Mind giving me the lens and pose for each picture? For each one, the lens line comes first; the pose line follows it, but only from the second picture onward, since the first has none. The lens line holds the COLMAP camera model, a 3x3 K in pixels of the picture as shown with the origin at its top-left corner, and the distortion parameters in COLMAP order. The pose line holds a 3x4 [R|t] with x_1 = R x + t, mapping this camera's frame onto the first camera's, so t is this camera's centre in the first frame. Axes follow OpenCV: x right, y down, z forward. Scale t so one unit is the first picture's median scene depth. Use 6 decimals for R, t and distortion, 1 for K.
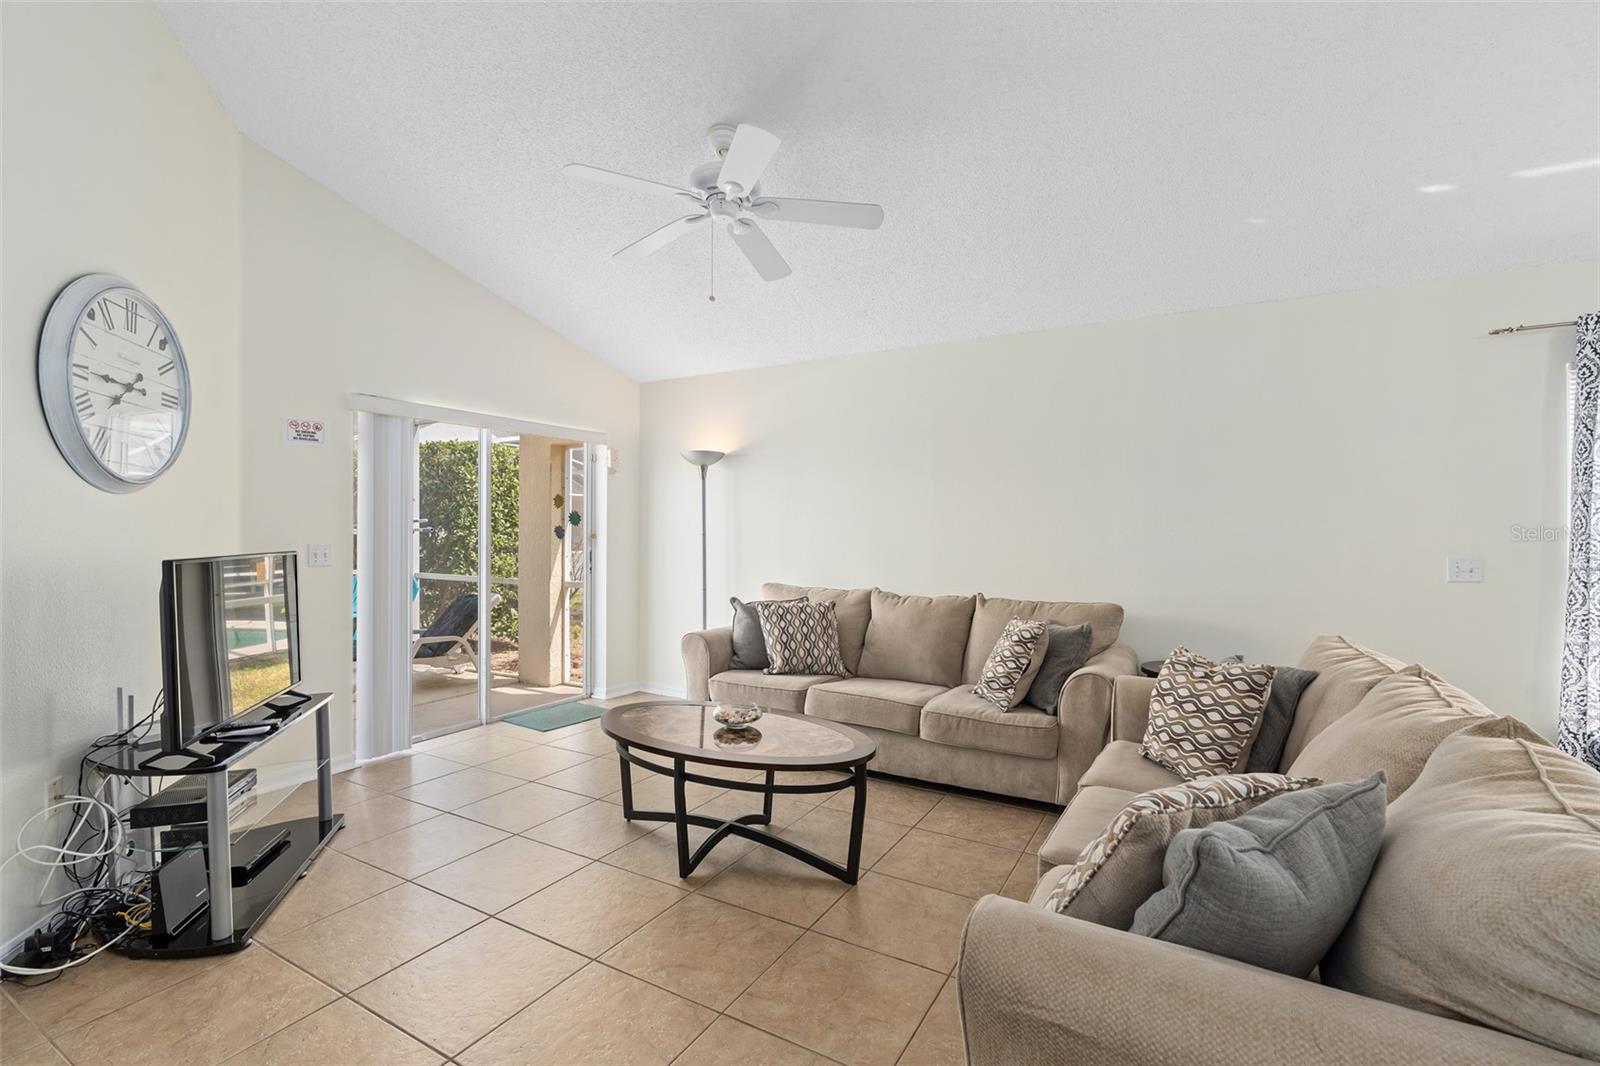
lens RADIAL K [[719.6, 0, 801.0], [0, 719.6, 535.5], [0, 0, 1]] dist [-0.012847, 0.000488]
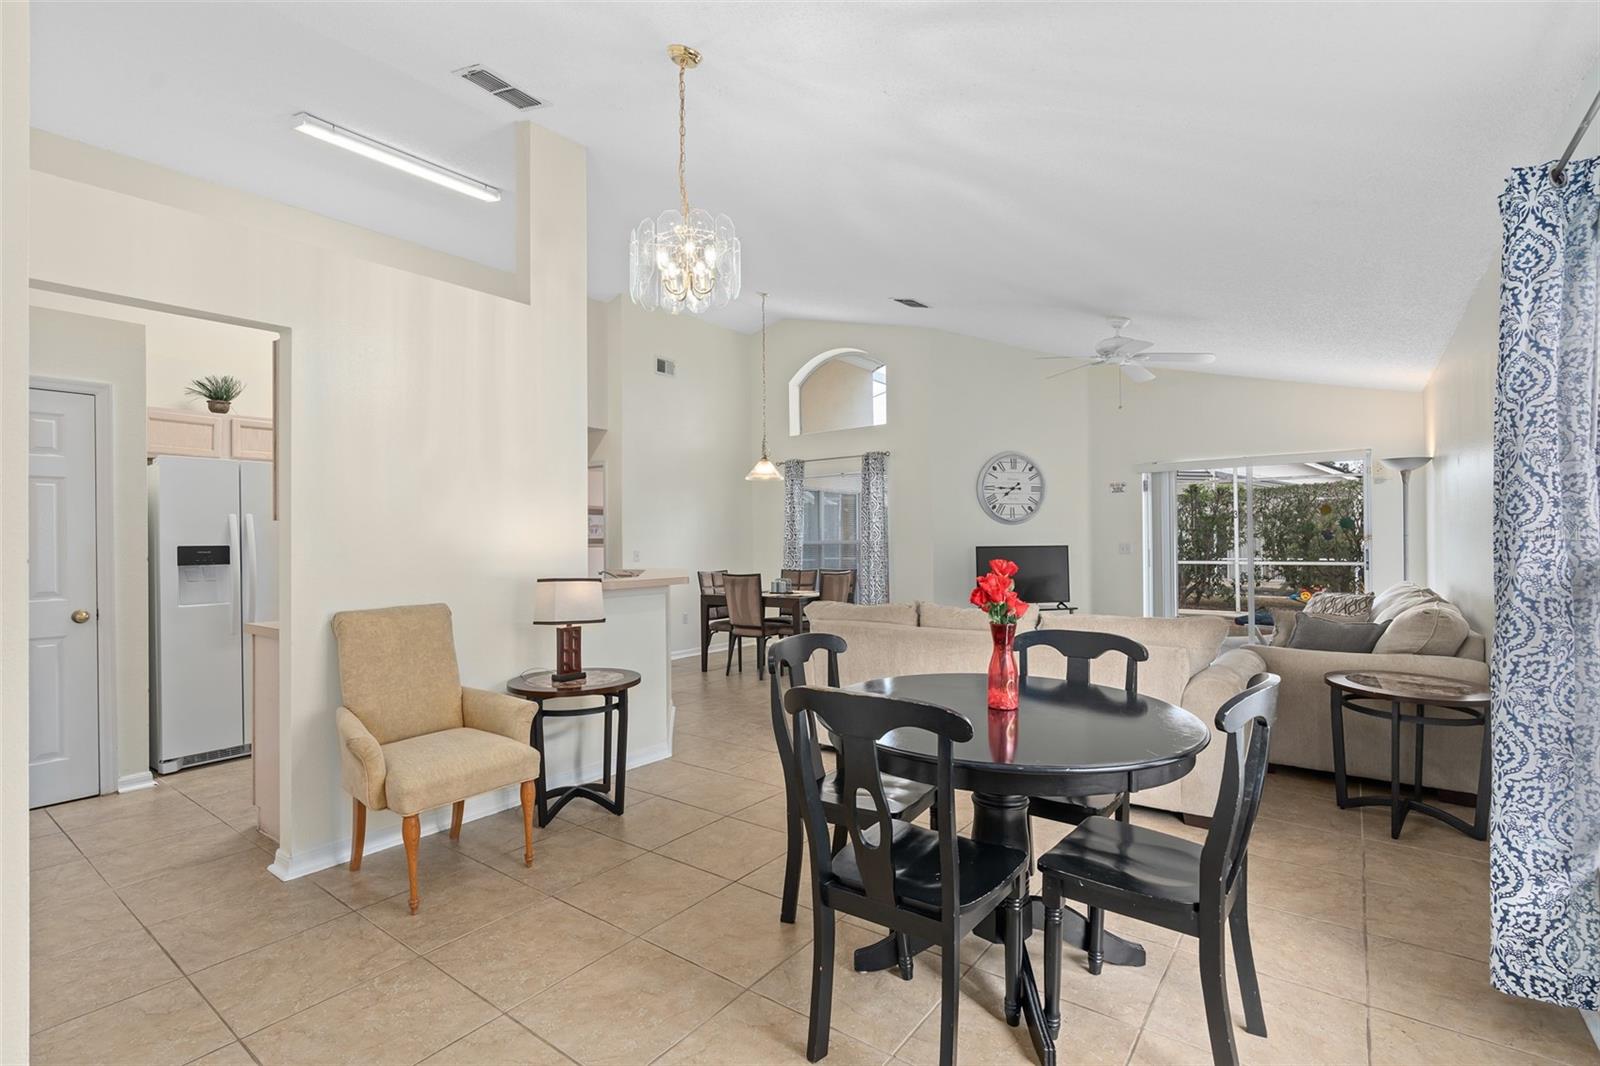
lens RADIAL K [[719.6, 0, 801.0], [0, 719.6, 535.5], [0, 0, 1]] dist [-0.012847, 0.000488]
pose [[-0.134759, -0.010520, -0.990823, 1.264962], [0.003489, 0.999932, -0.011091, 0.009108], [0.990872, -0.004952, -0.134713, 0.321959]]
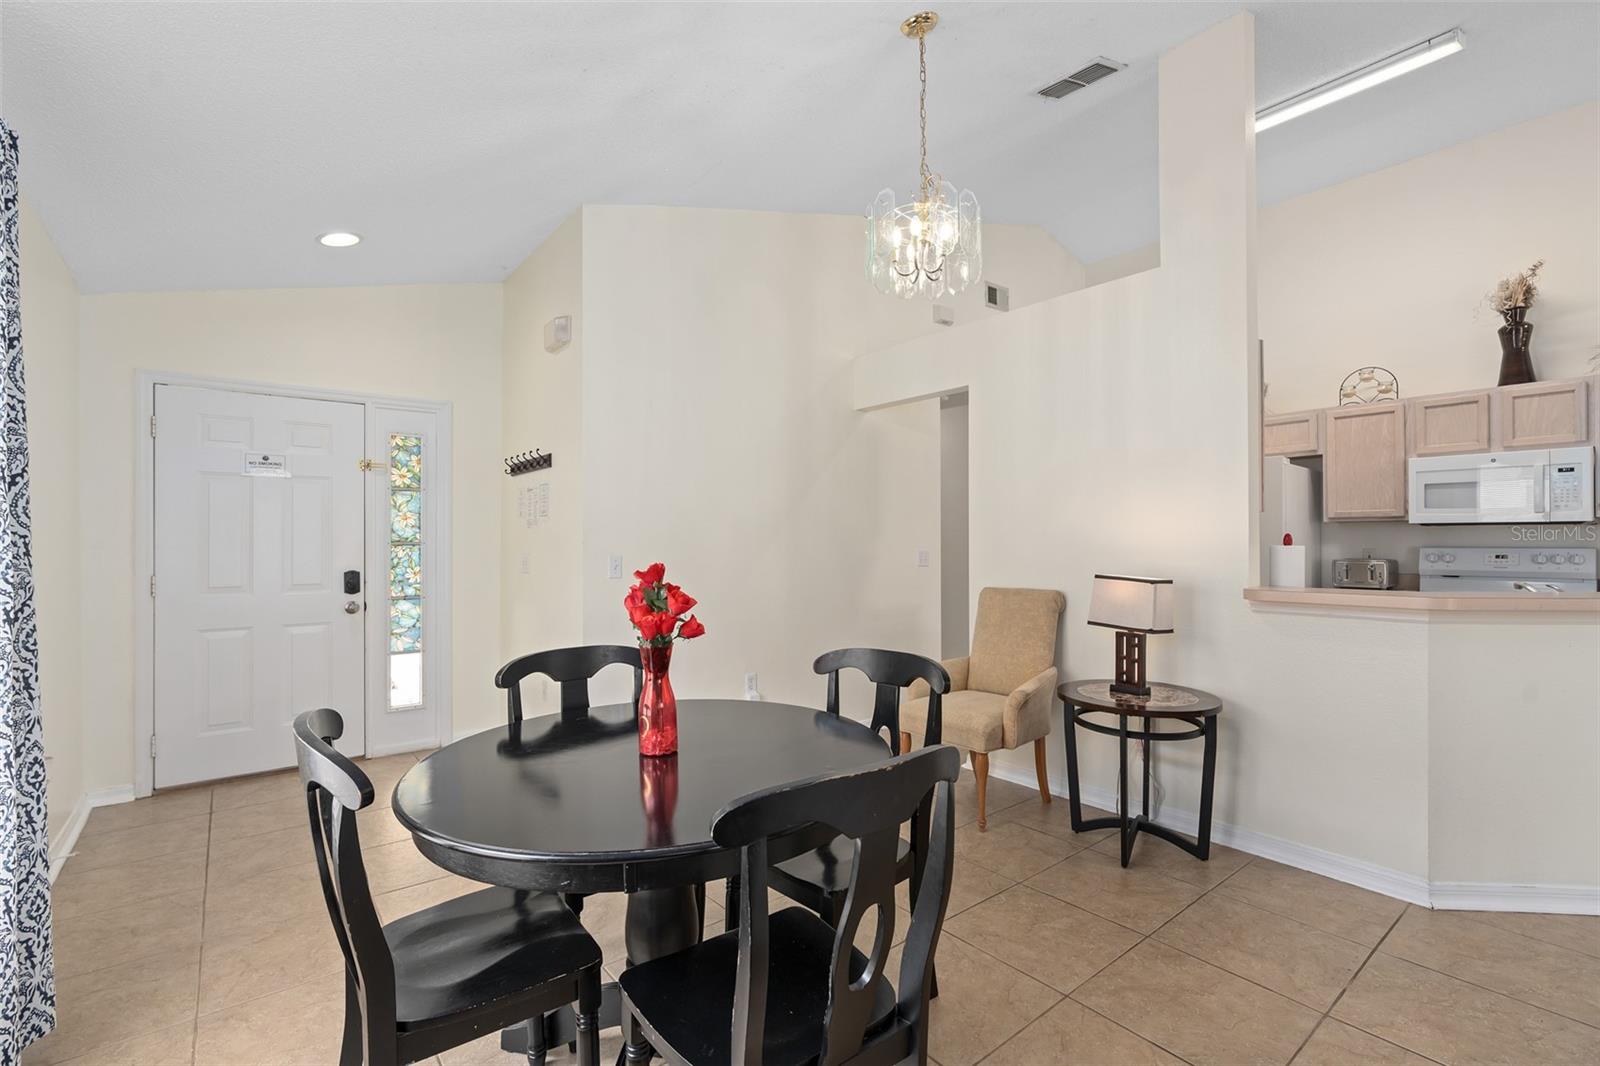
lens RADIAL K [[719.6, 0, 801.0], [0, 719.6, 535.5], [0, 0, 1]] dist [-0.012847, 0.000488]
pose [[-0.929907, 0.001656, 0.367792, 0.569391], [0.002779, 0.999993, 0.002524, 0.004014], [-0.367785, 0.003369, -0.929905, 0.712002]]
